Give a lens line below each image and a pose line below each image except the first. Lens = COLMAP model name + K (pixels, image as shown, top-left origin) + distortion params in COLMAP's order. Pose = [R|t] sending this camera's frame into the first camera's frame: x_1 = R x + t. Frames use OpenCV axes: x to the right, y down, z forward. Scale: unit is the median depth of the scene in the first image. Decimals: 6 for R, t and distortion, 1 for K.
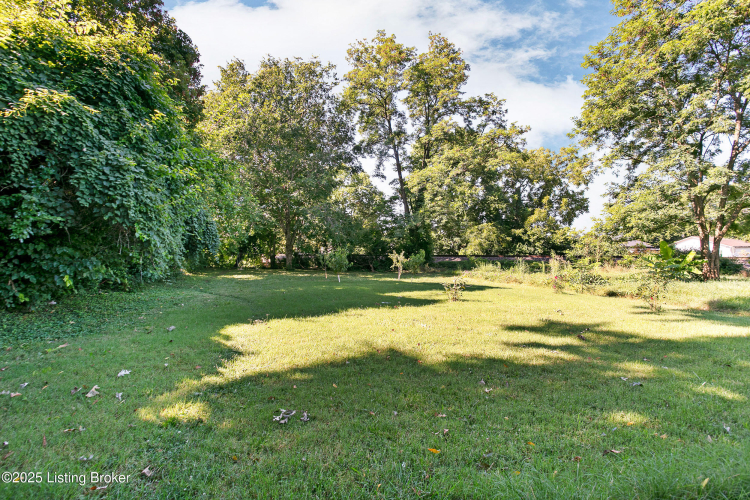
lens RADIAL K [[368.8, 0, 375.6], [0, 368.8, 253.1], [0, 0, 1]] dist [-0.033415, 0.016724]
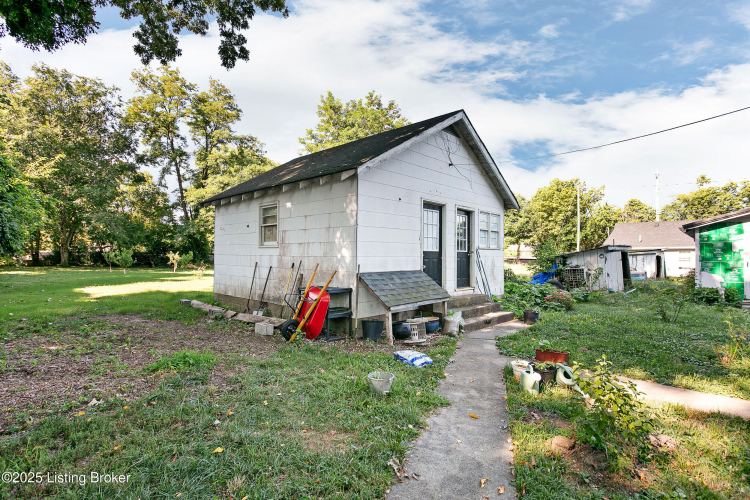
lens RADIAL K [[368.8, 0, 372.2], [0, 368.8, 249.5], [0, 0, 1]] dist [-0.033415, 0.016724]
pose [[0.864701, 0.016581, 0.502012, 0.010274], [-0.015045, 0.999862, -0.007109, -0.009678], [-0.502061, -0.001405, 0.864831, -0.360065]]
